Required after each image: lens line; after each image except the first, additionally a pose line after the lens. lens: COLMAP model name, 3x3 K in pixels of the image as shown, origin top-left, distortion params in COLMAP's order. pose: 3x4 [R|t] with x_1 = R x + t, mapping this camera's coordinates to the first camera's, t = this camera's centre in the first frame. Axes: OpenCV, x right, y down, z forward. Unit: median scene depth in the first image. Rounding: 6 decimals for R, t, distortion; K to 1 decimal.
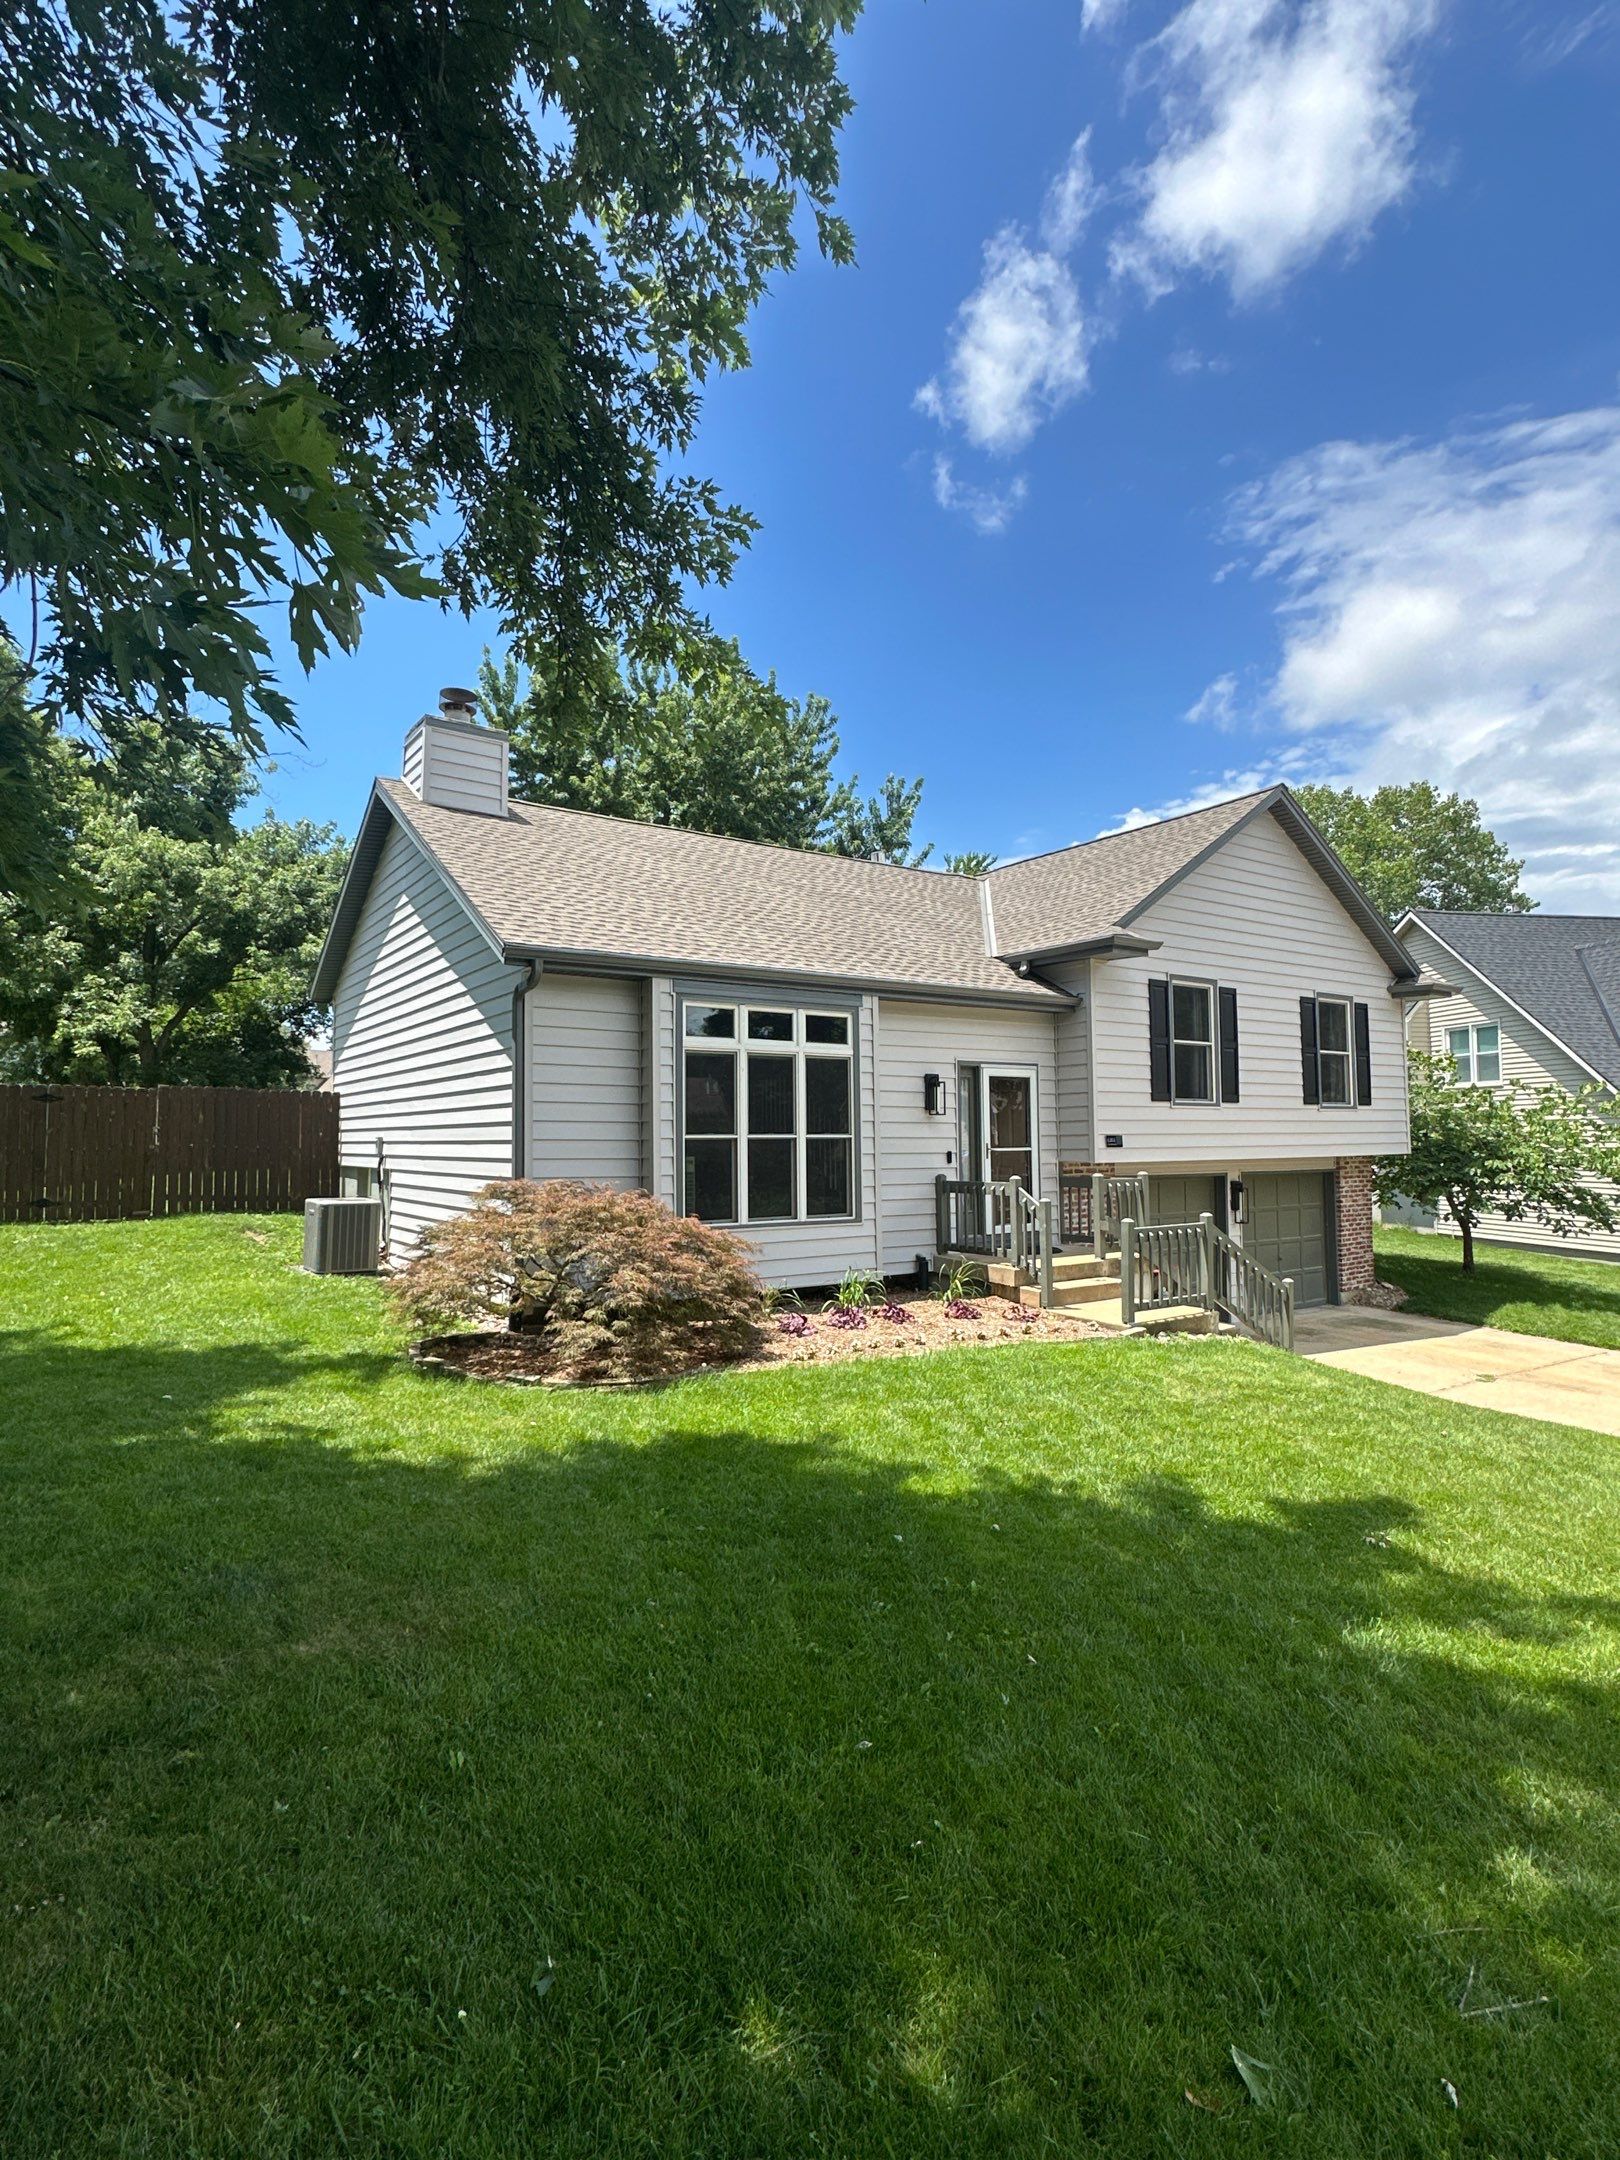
lens RADIAL K [[1128.7, 0, 808.7], [0, 1128.7, 1077.8], [0, 0, 1]] dist [-0.002944, -0.001638]
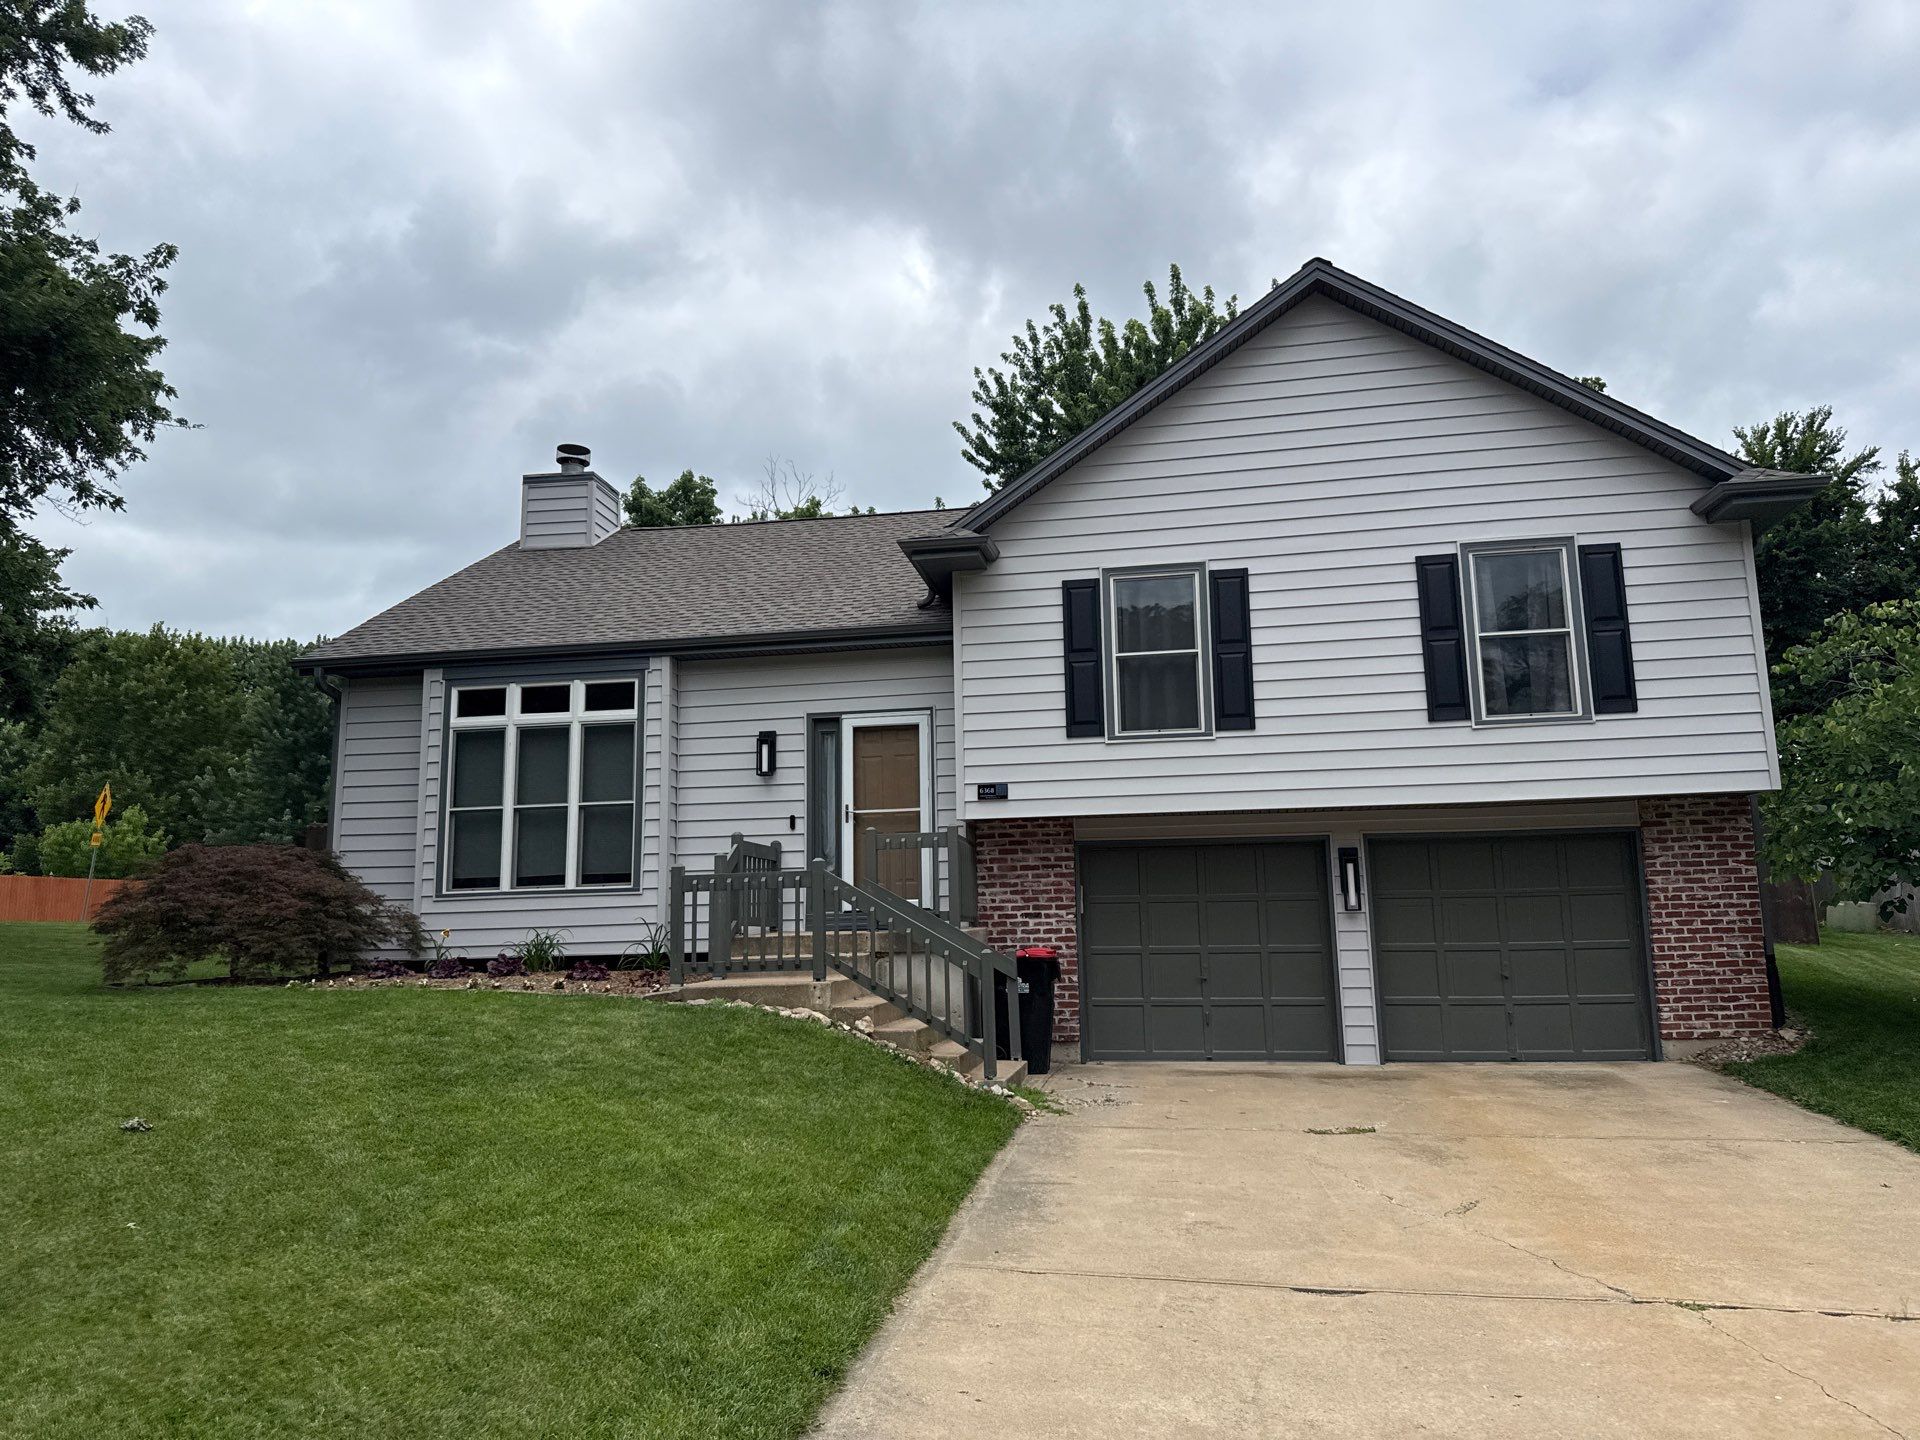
lens RADIAL K [[1319.4, 0, 982.3], [0, 1319.4, 720.8], [0, 0, 1]] dist [0.092788, -0.114250]
pose [[0.728552, -0.114553, -0.675344, 0.946209], [0.056585, 0.992612, -0.107326, 0.111510], [0.682650, 0.039979, 0.729651, 0.338804]]
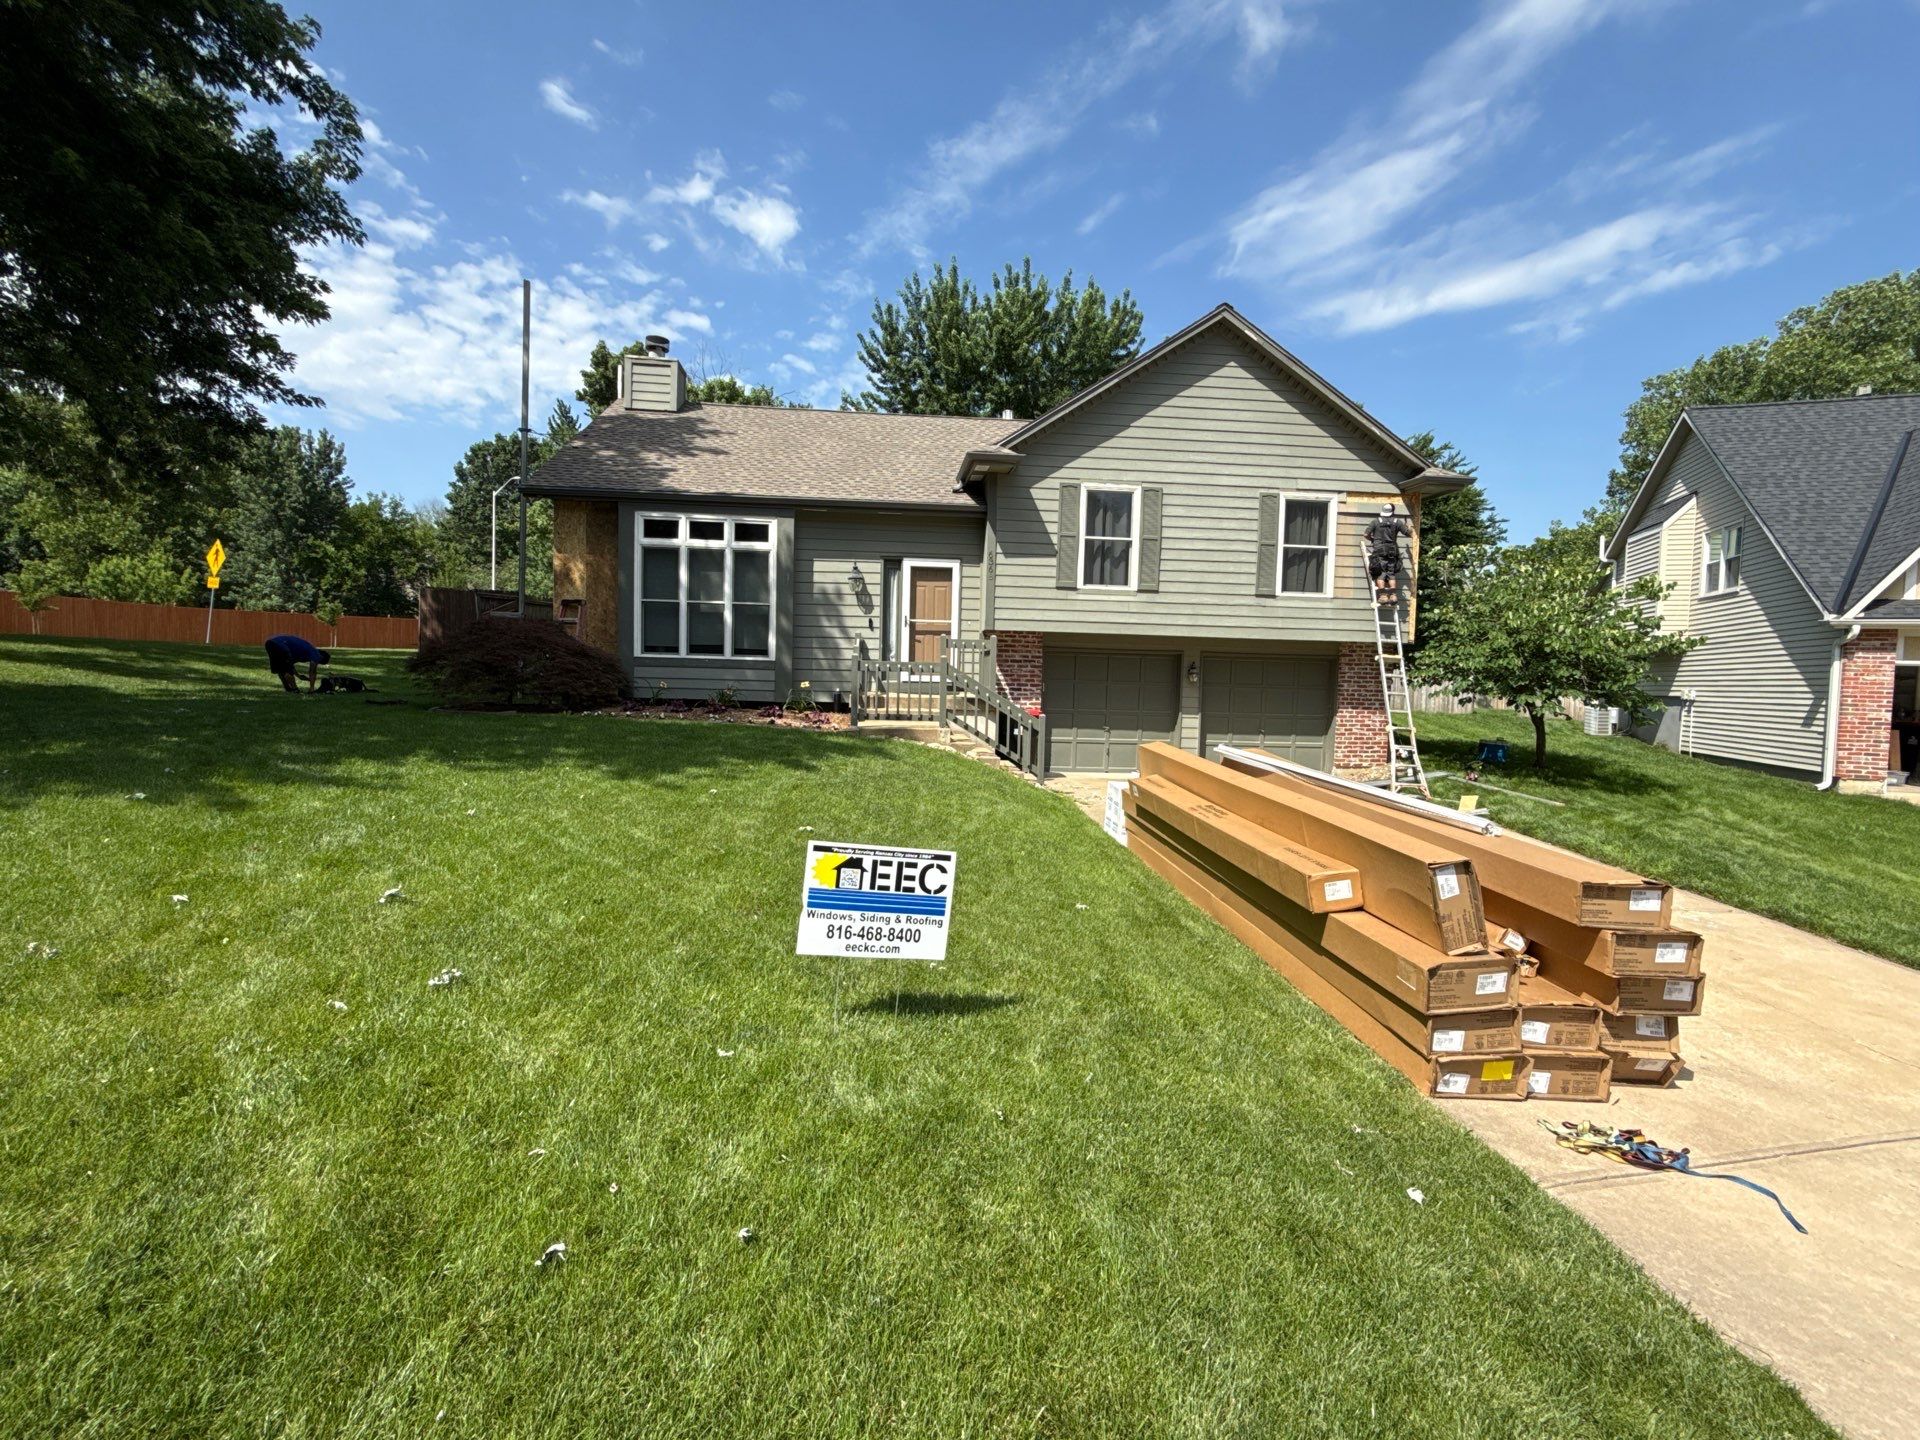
lens RADIAL K [[875.7, 0, 967.7], [0, 875.7, 710.9], [0, 0, 1]] dist [-0.012705, -0.000147]
pose [[0.871316, 0.051483, -0.488014, 0.776225], [-0.003594, 0.995124, 0.098564, 0.072126], [0.490709, -0.084127, 0.867253, 0.095873]]
